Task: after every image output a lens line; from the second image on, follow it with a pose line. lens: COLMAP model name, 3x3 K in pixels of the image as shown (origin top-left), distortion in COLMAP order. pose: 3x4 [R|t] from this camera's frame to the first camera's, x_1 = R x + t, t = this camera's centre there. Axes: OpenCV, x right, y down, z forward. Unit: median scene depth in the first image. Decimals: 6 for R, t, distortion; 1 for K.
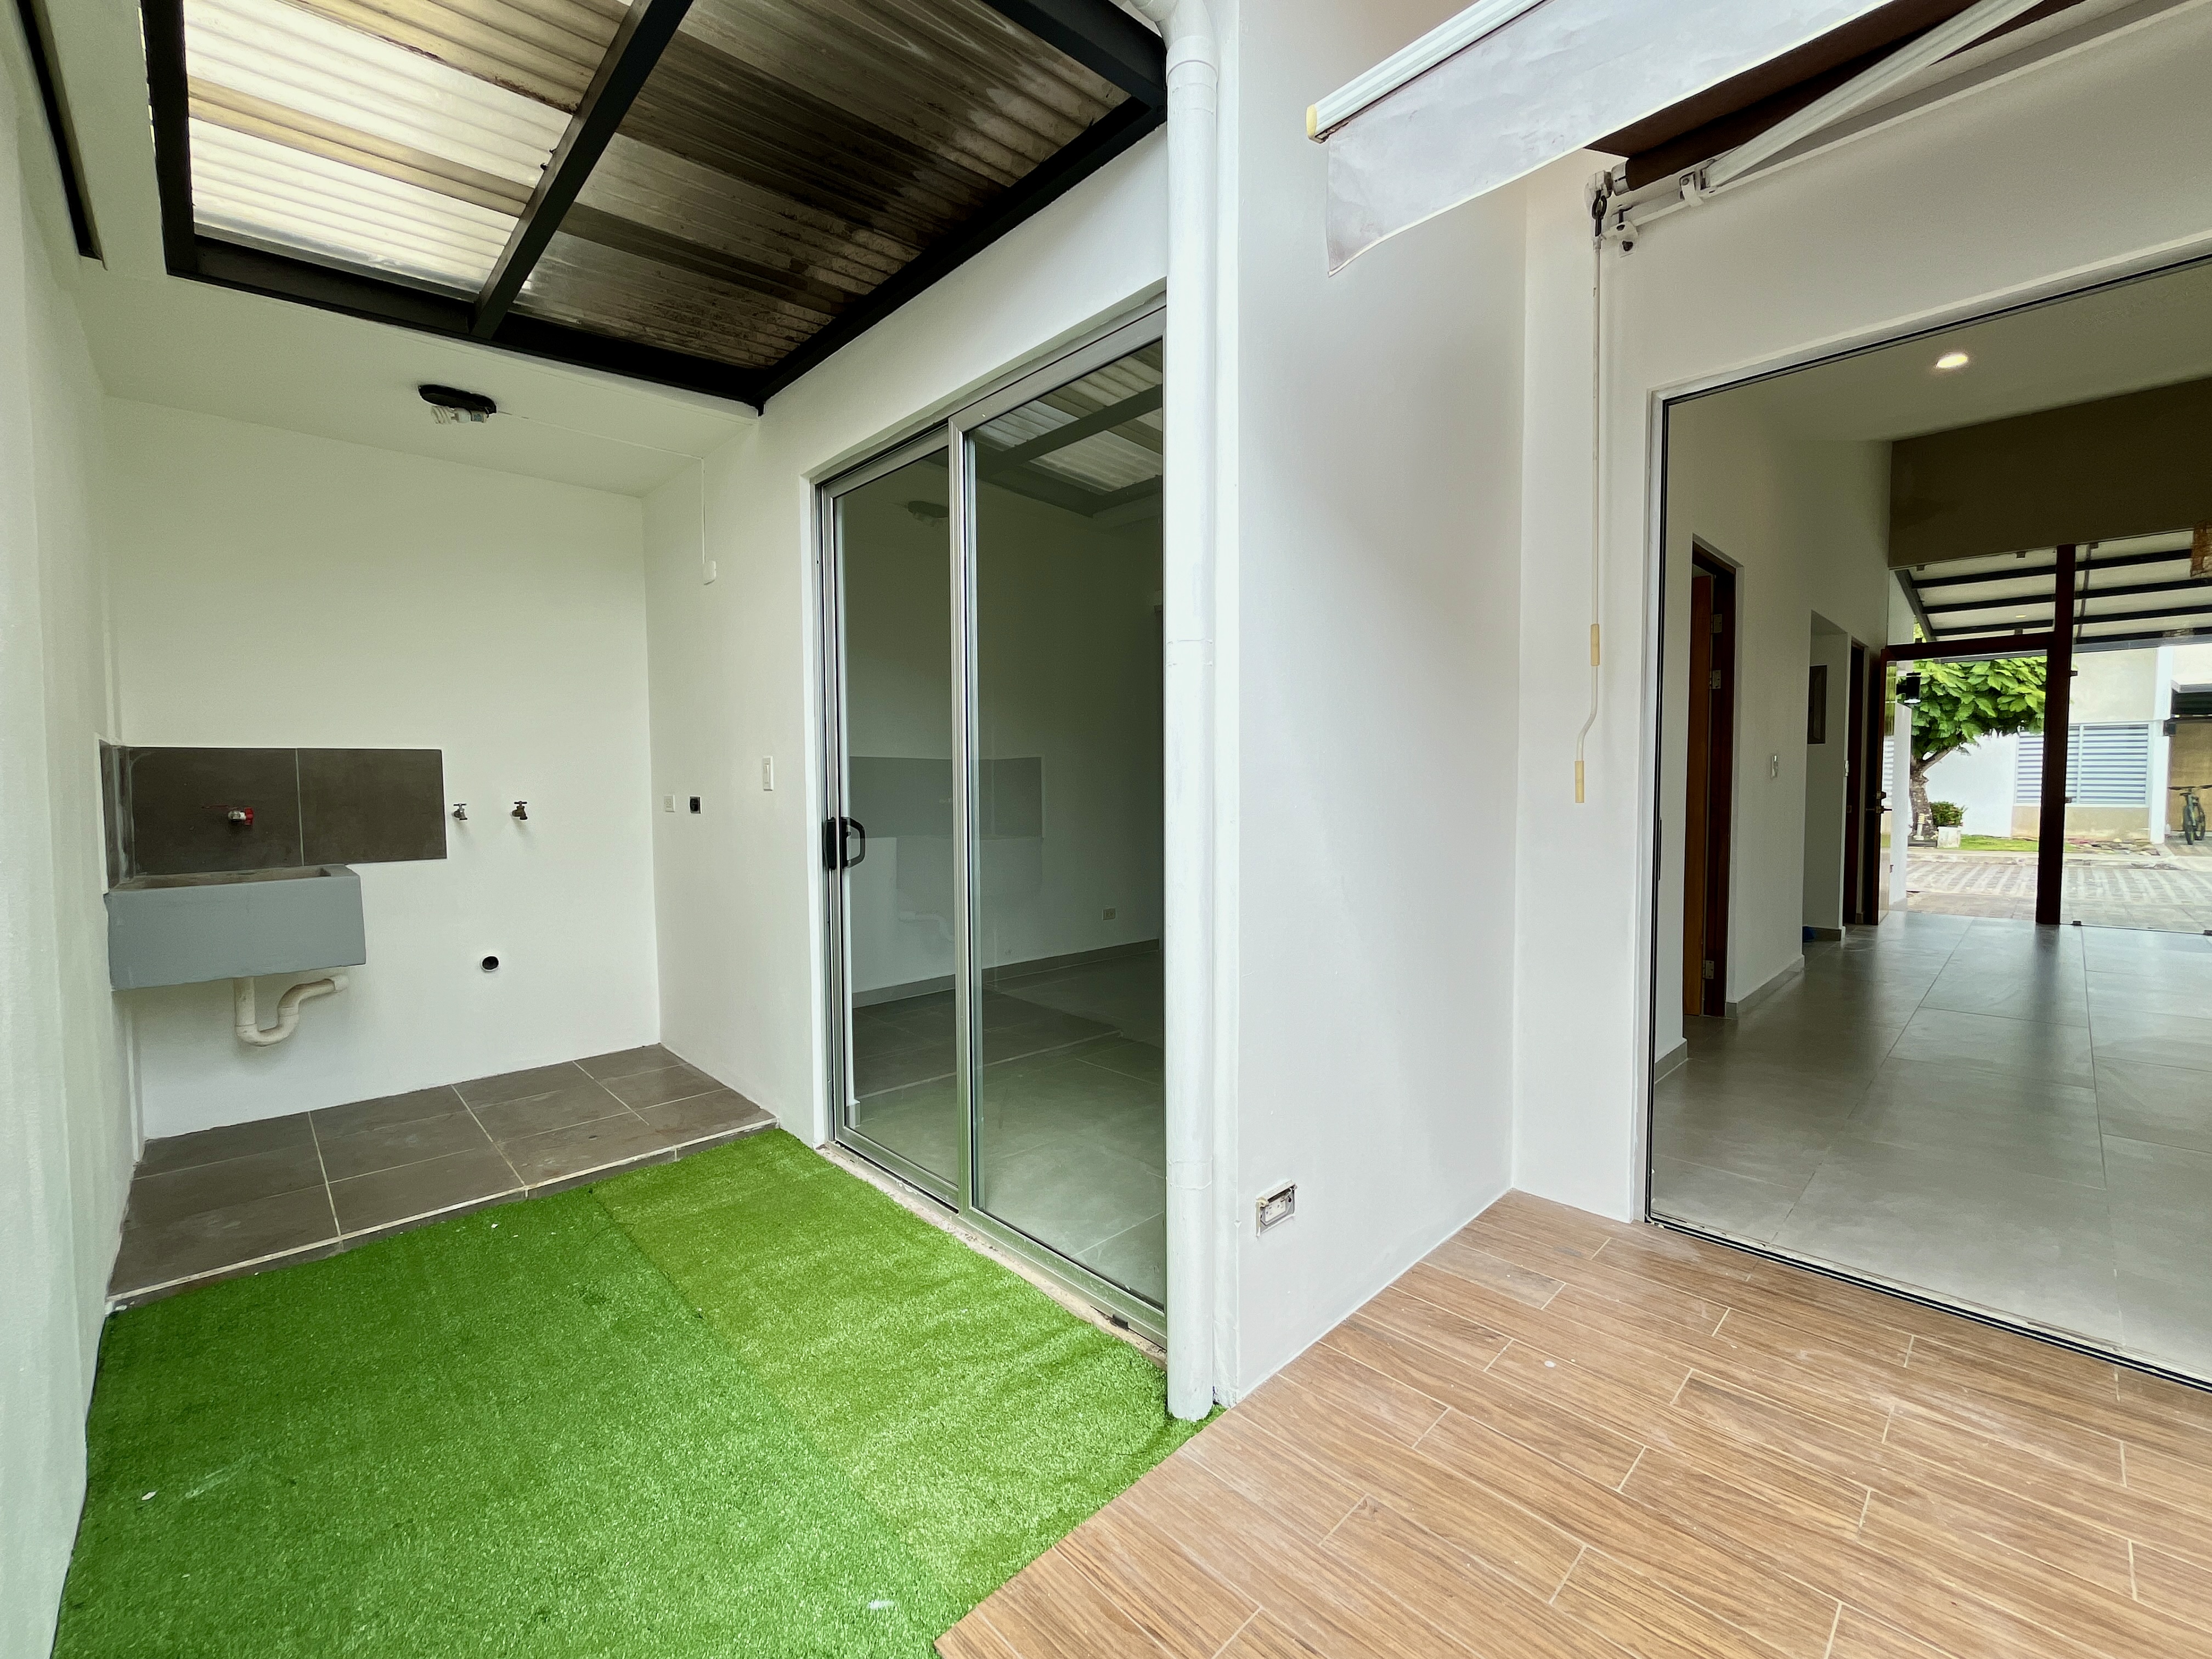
lens RADIAL K [[923.9, 0, 1107.3], [0, 923.9, 824.8], [0, 0, 1]] dist [-0.001627, -0.000667]
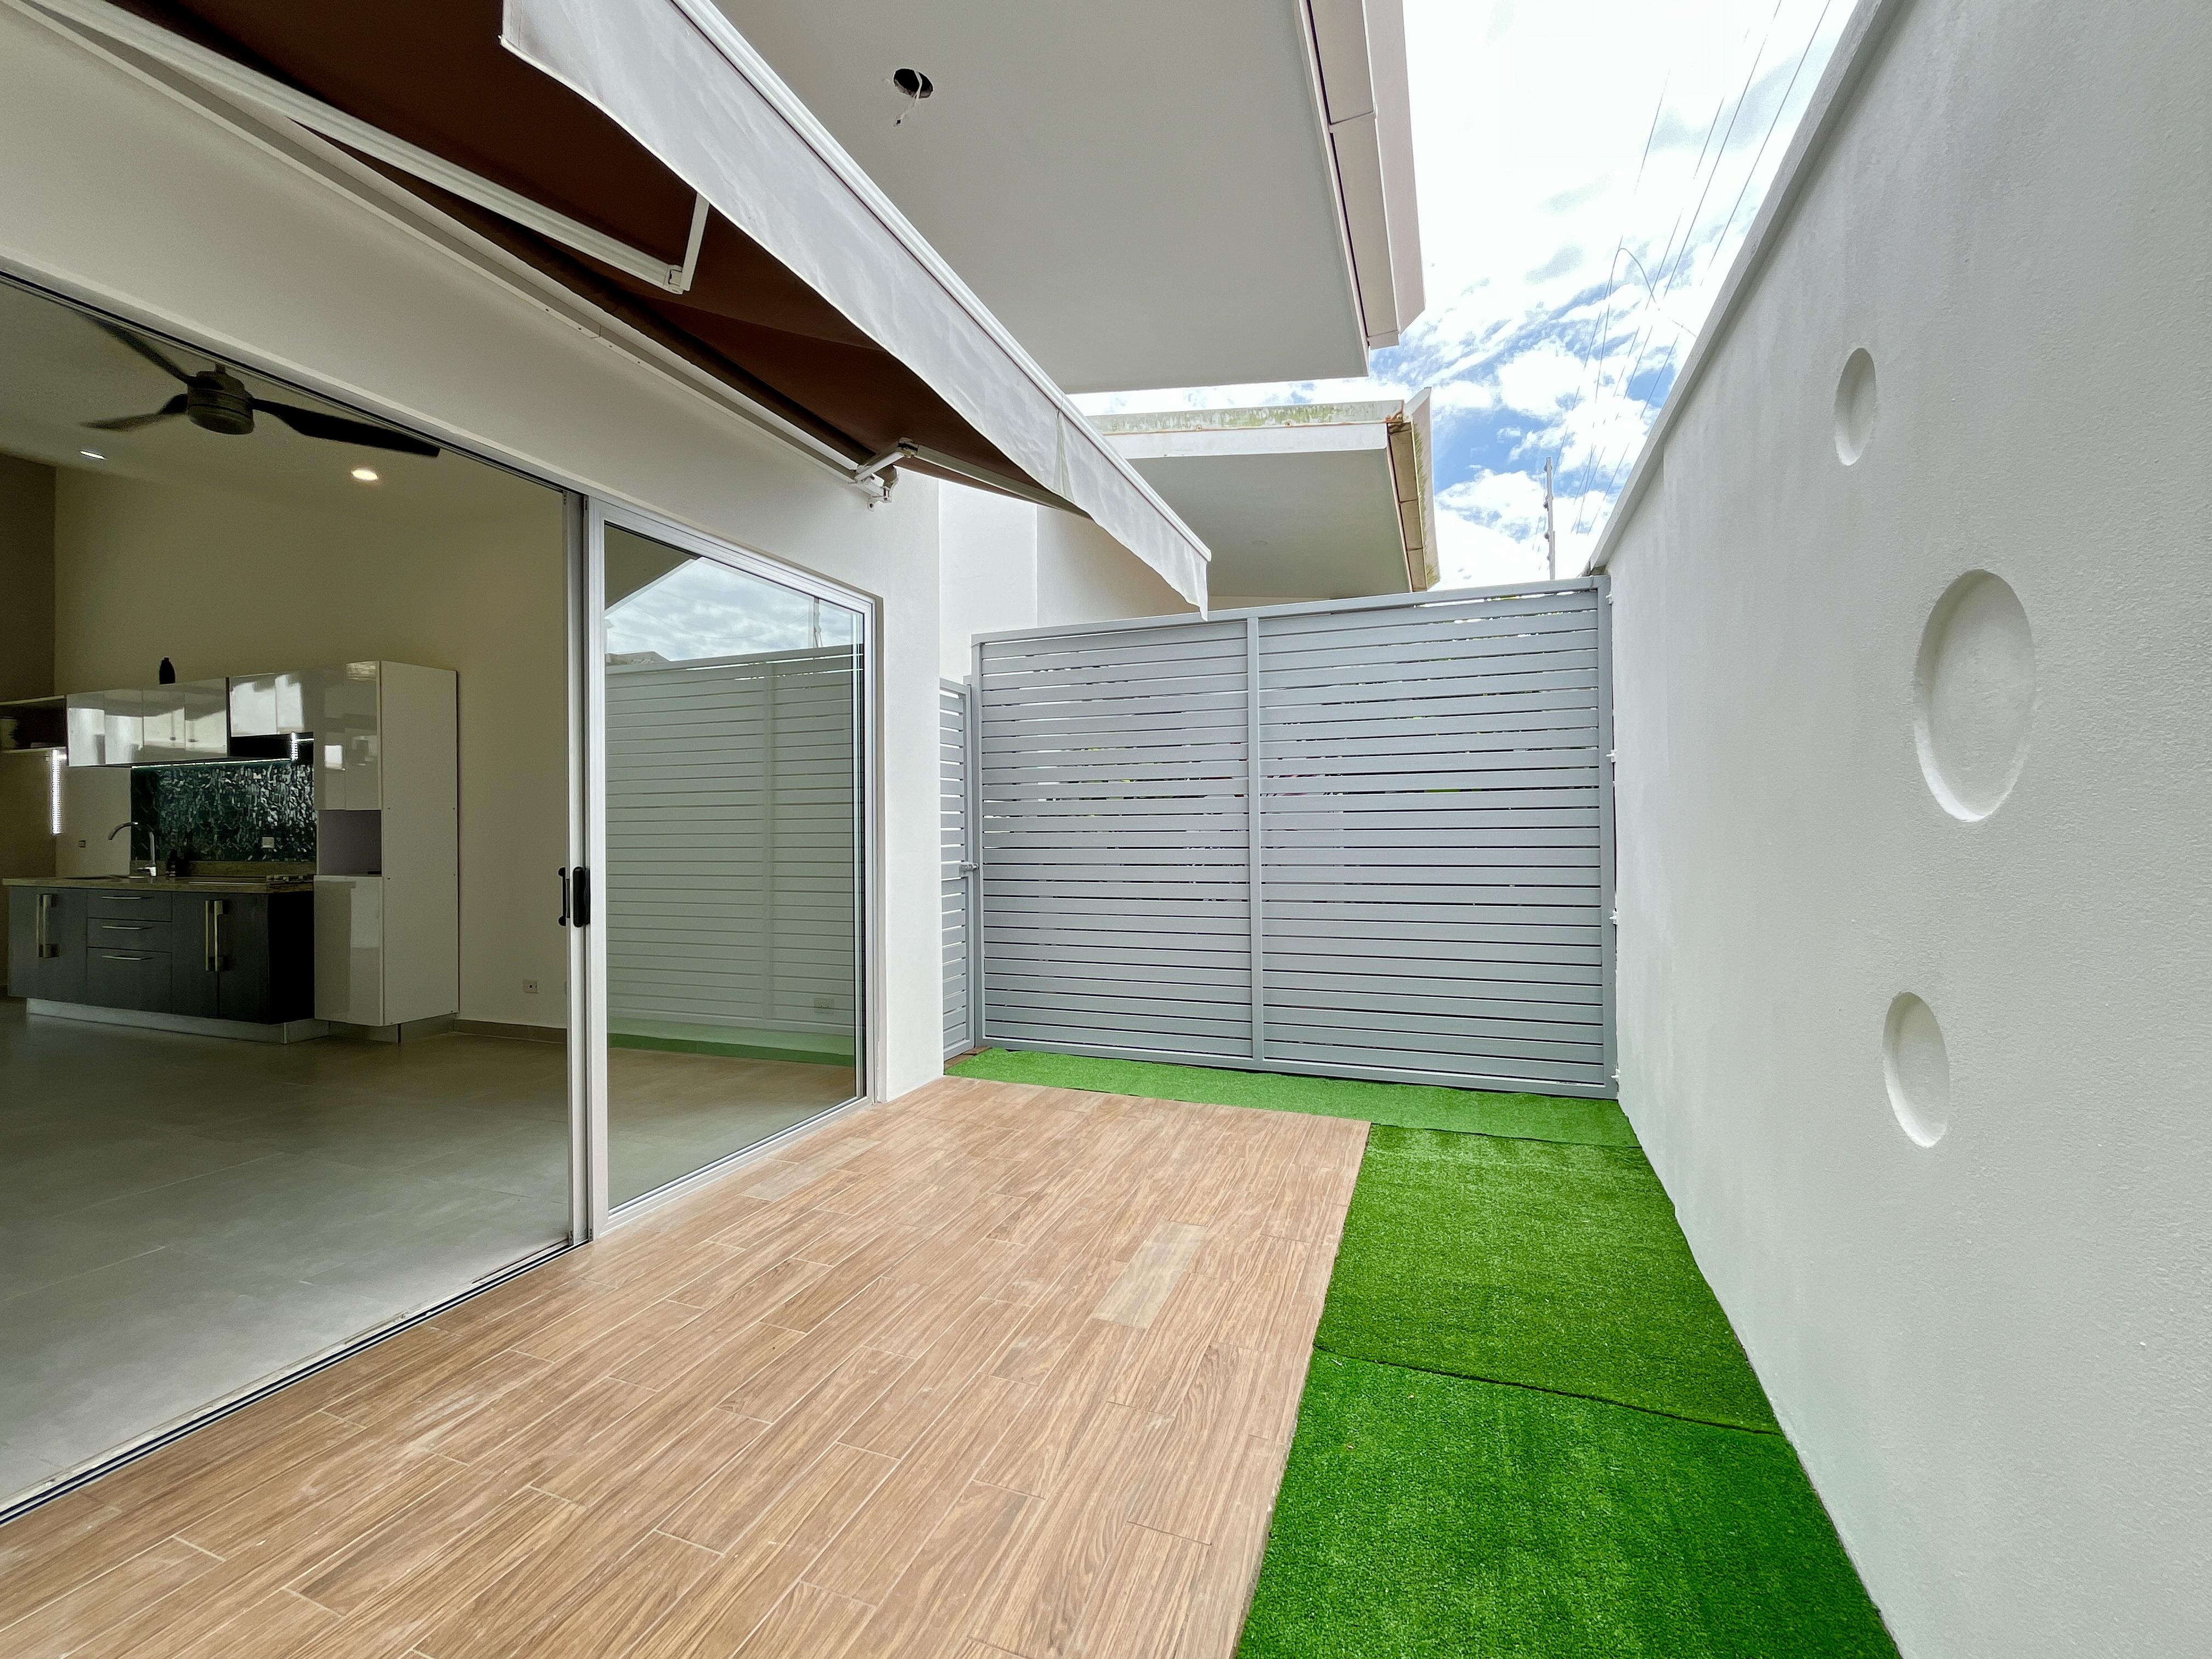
lens RADIAL K [[923.9, 0, 1107.3], [0, 923.9, 824.8], [0, 0, 1]] dist [-0.001627, -0.000667]
pose [[-0.433459, 0.014286, 0.901060, -0.405011], [0.053788, 0.998502, 0.010044, -0.026464], [-0.899567, 0.052820, -0.433578, 0.725130]]
